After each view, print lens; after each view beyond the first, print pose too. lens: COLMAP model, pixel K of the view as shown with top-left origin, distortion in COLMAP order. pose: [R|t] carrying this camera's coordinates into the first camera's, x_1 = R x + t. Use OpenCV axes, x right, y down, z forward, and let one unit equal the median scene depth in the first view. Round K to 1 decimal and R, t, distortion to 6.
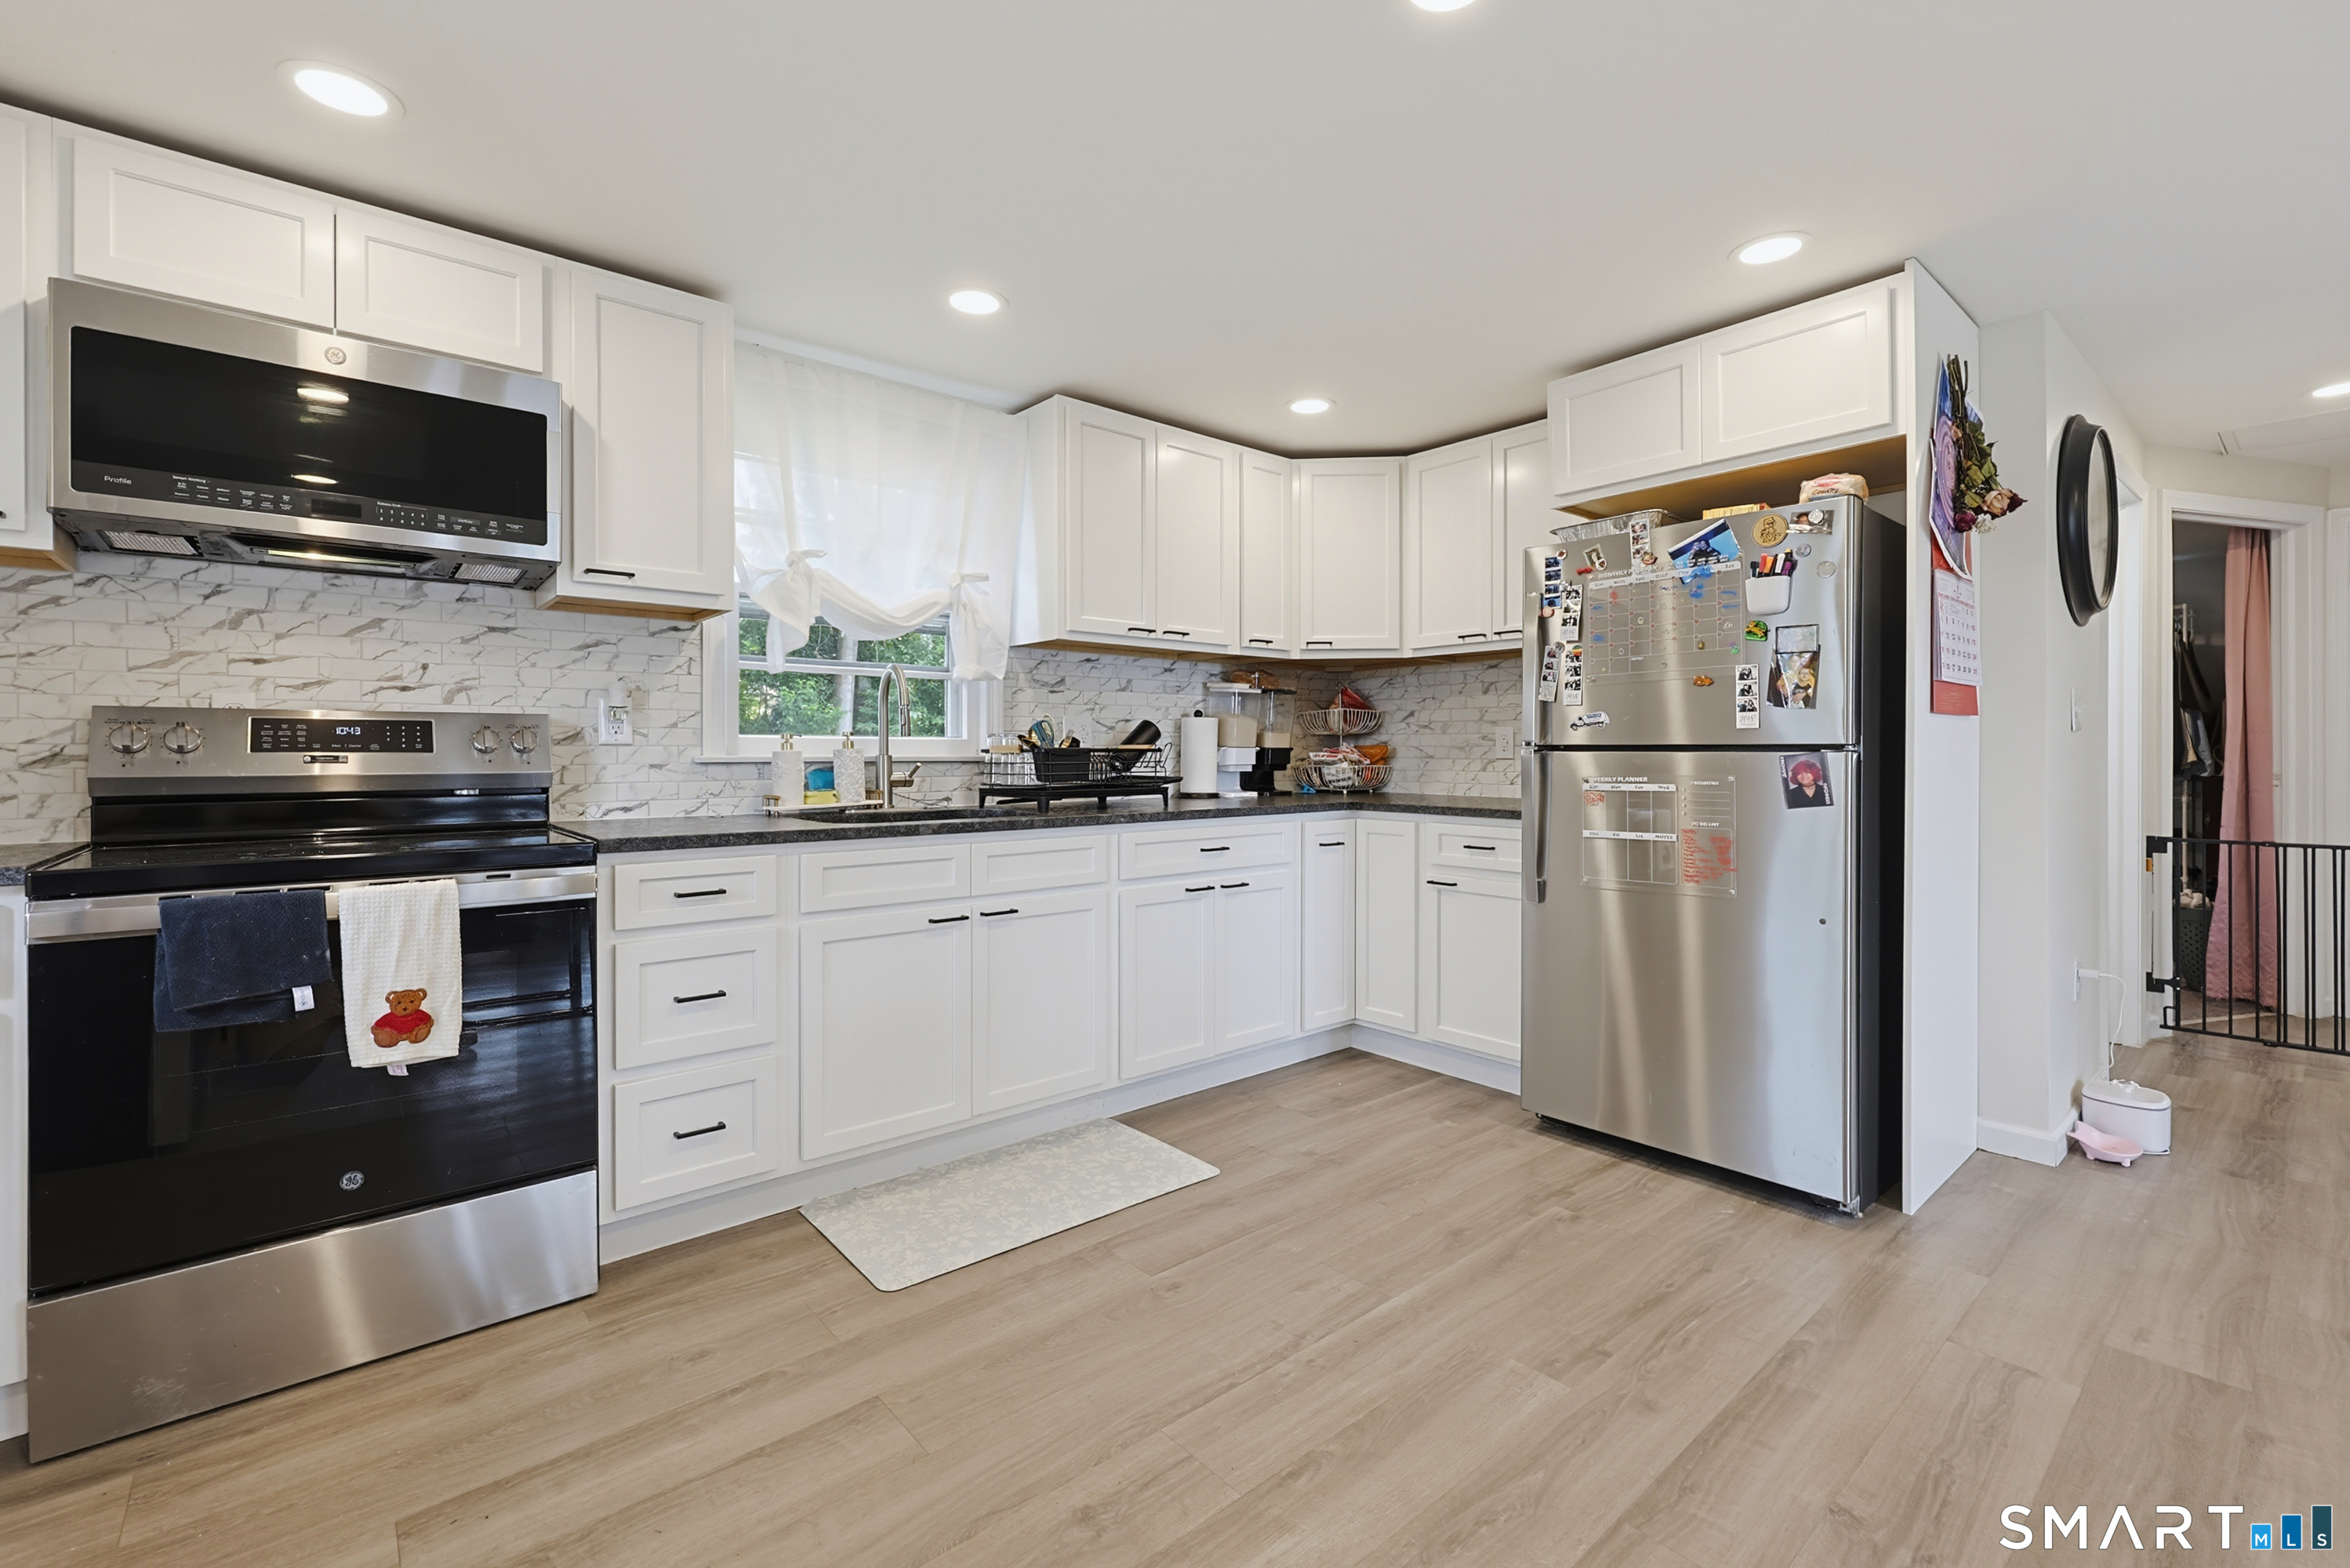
lens RADIAL K [[1007.0, 0, 1174.2], [0, 1007.0, 759.1], [0, 0, 1]] dist [0.000681, 0.000118]
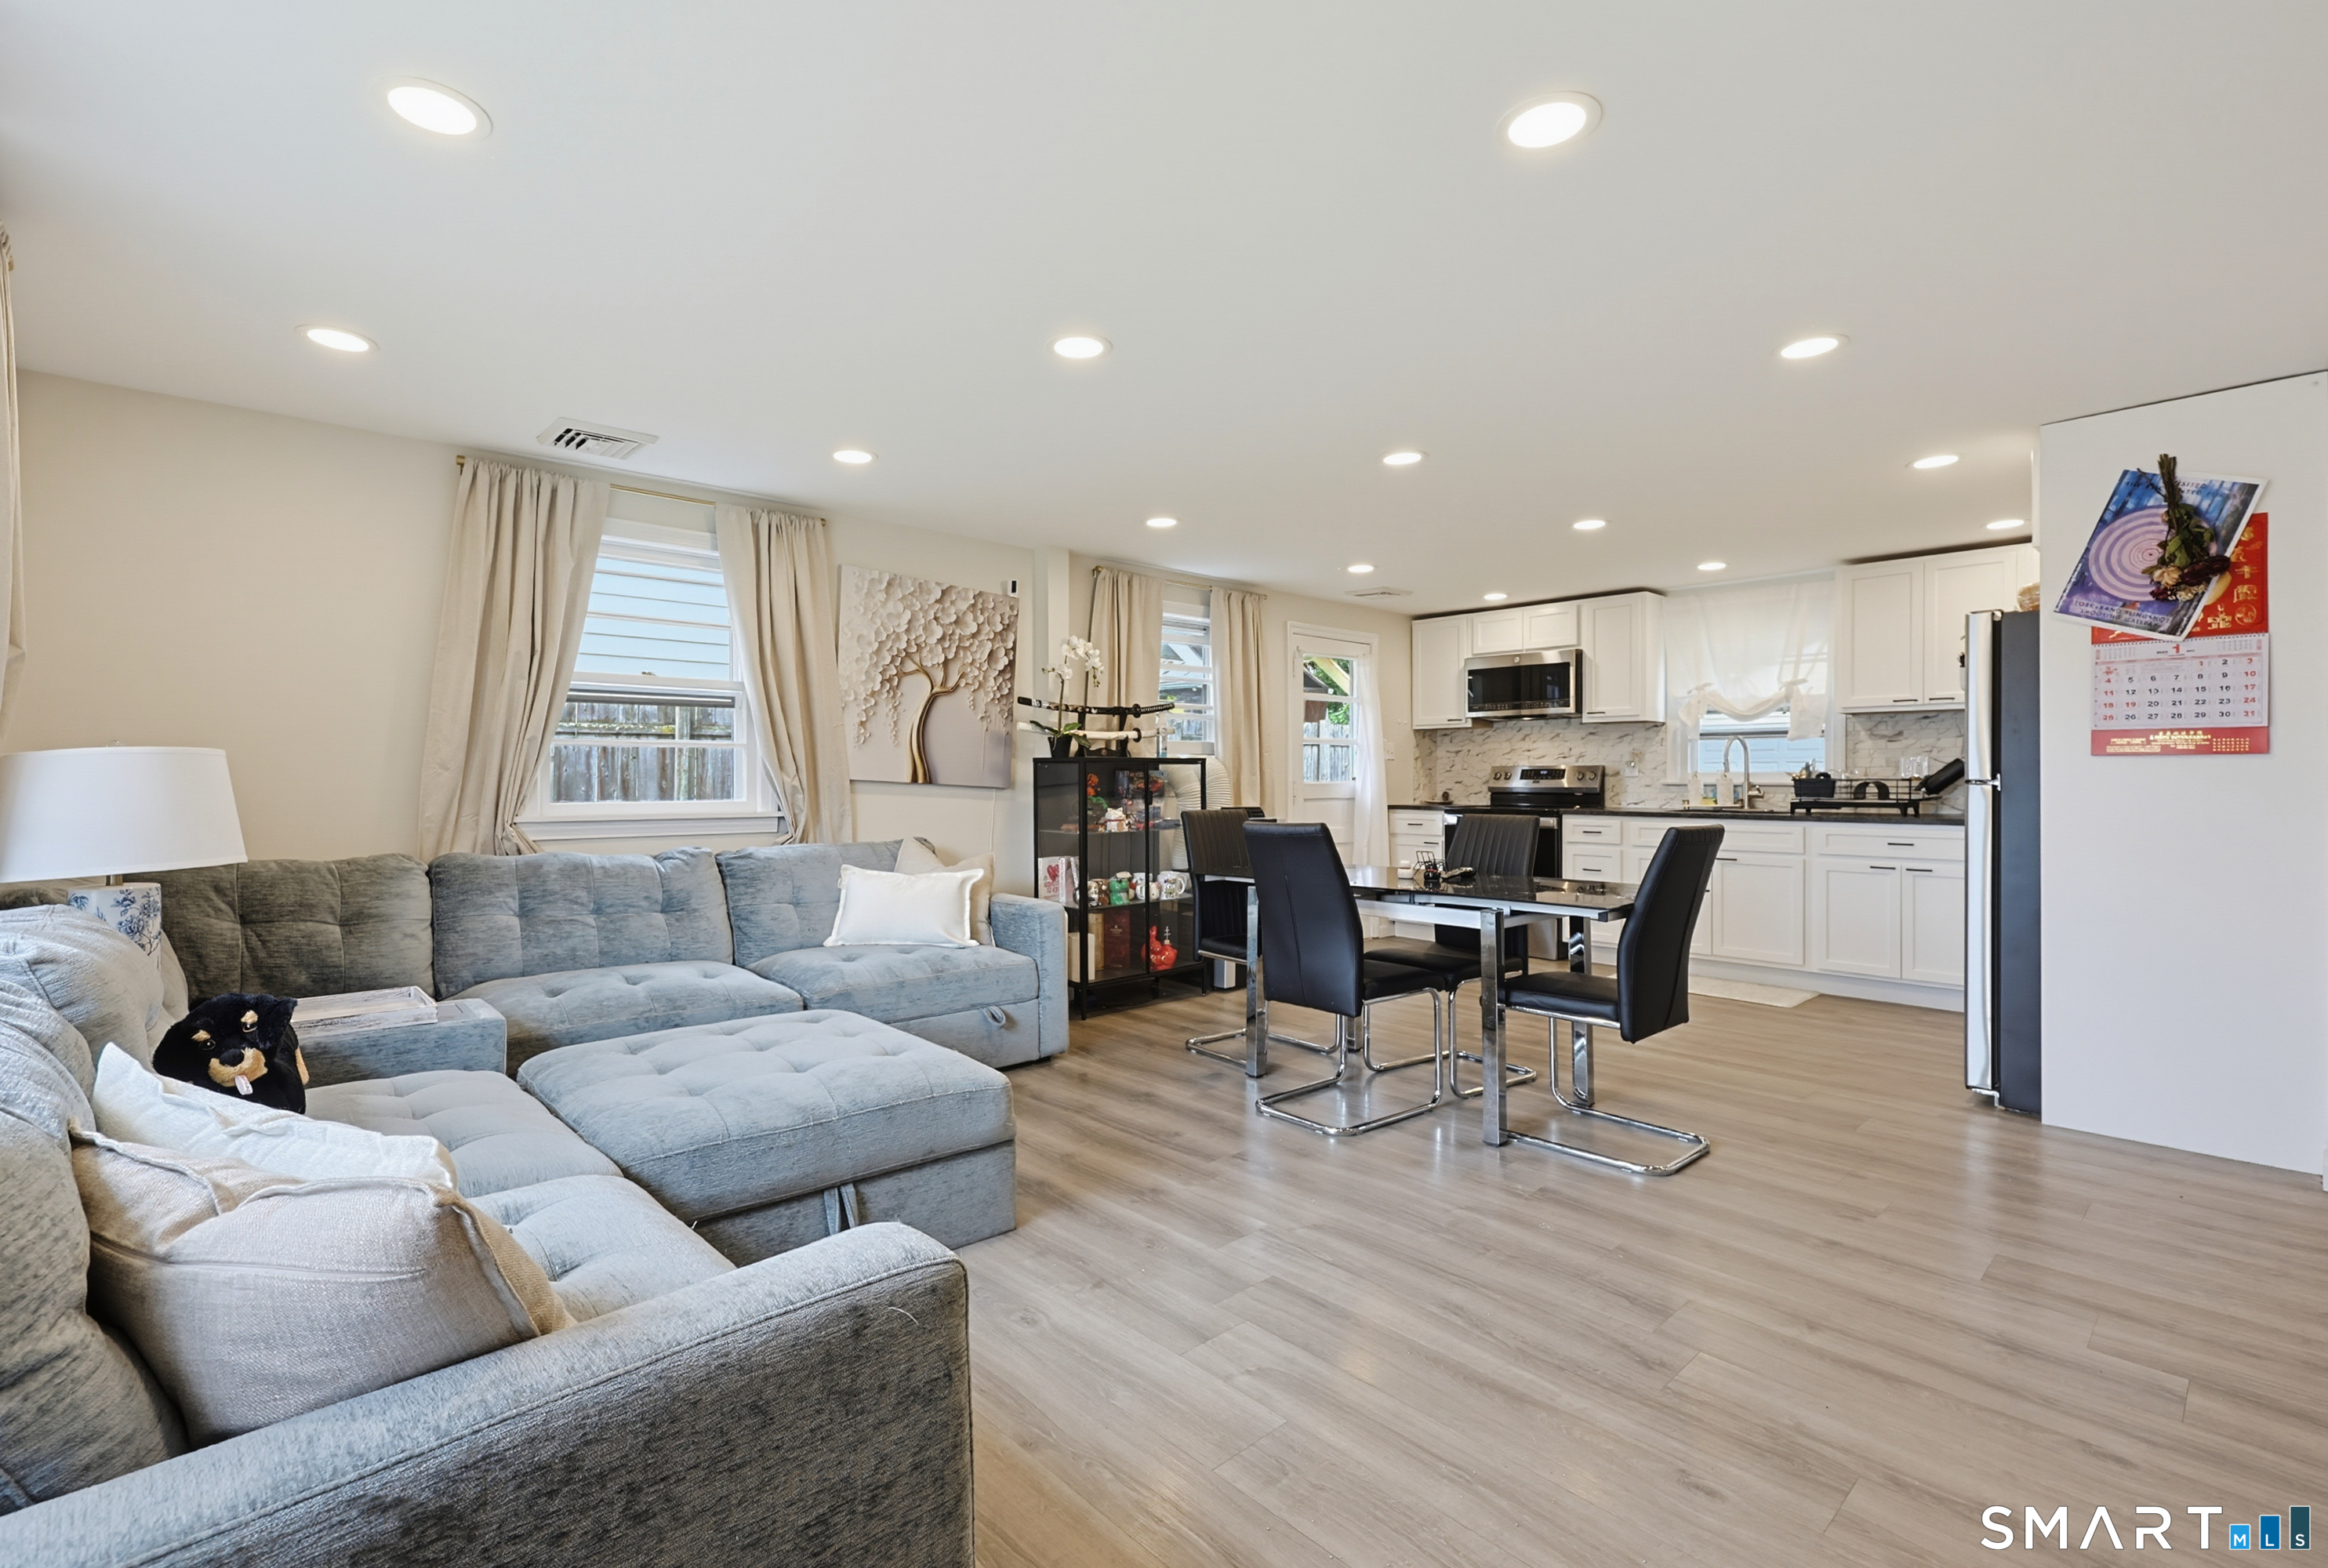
lens RADIAL K [[1040.9, 0, 1164.0], [0, 1040.9, 784.0], [0, 0, 1]] dist [-0.033353, -0.000103]
pose [[0.038880, 0.009325, -0.999200, 2.007908], [-0.005918, 0.999941, 0.009102, -0.013266], [0.999226, 0.005560, 0.038933, -0.235218]]
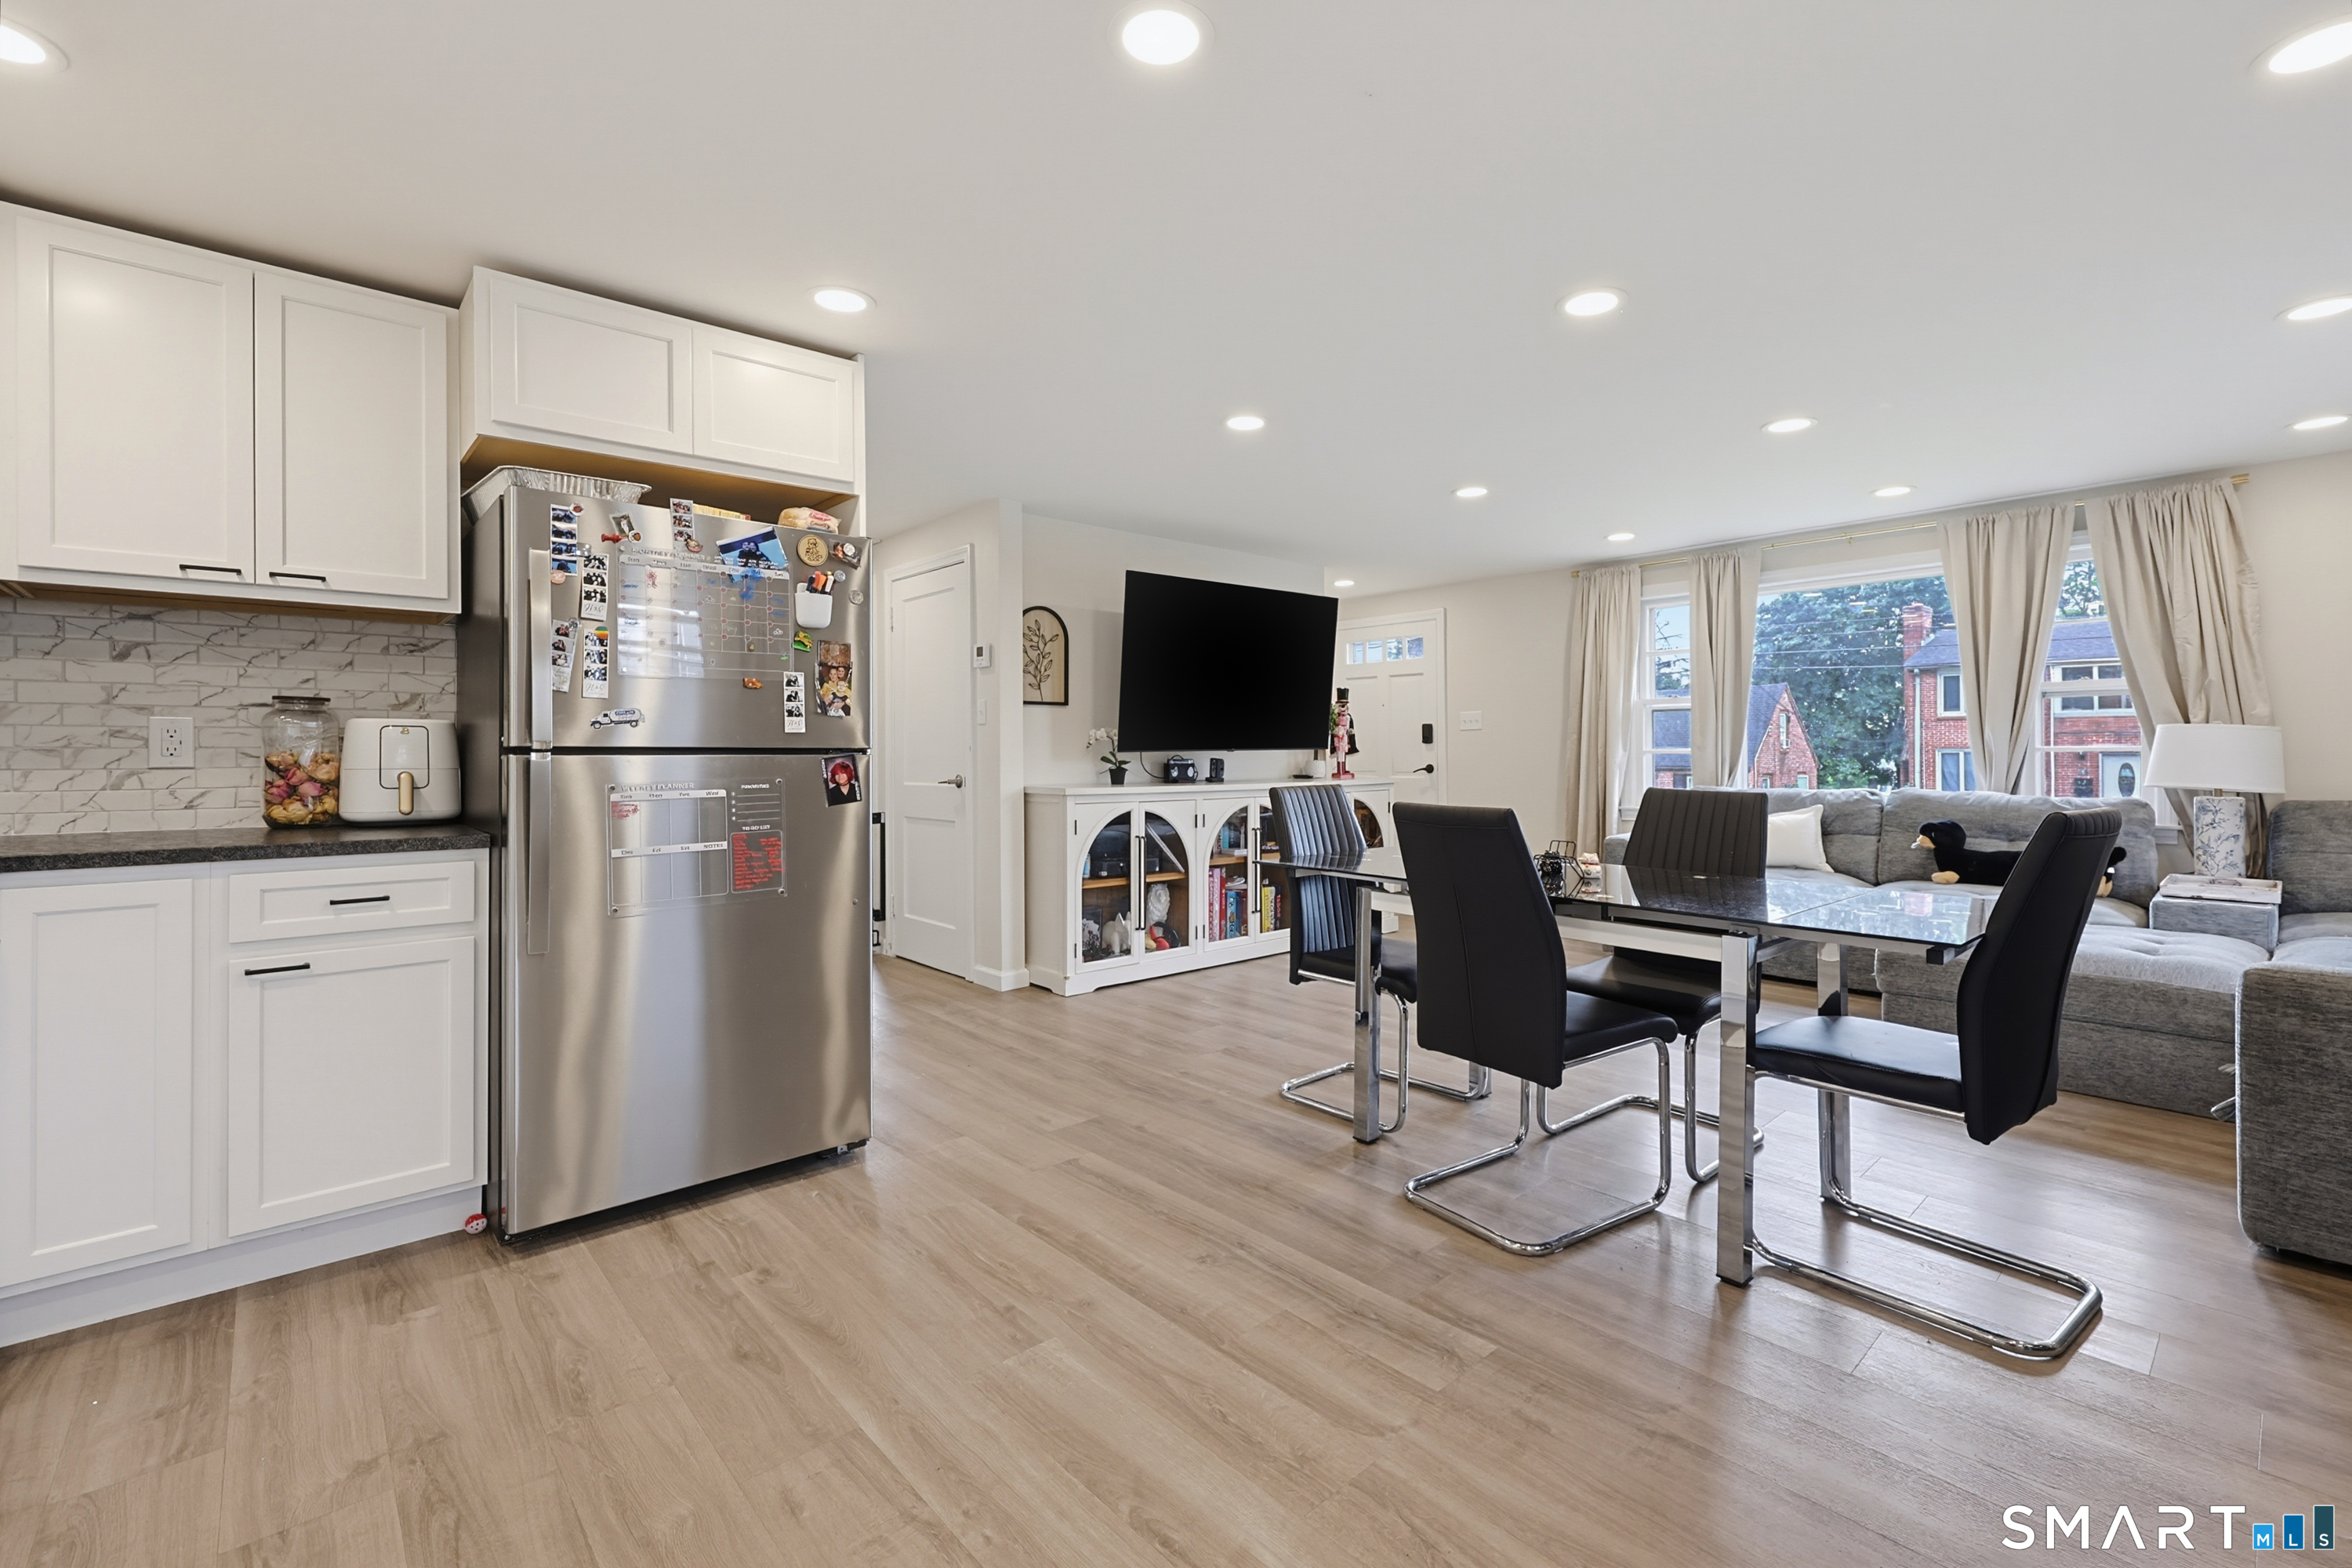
lens RADIAL K [[1014.5, 0, 1186.4], [0, 1014.5, 749.6], [0, 0, 1]] dist [0.001165, 0.000198]
pose [[-0.019942, 0.003426, 0.999795, -0.498421], [0.010291, 0.999942, -0.003221, -0.005102], [-0.999748, 0.010225, -0.019976, 0.611464]]
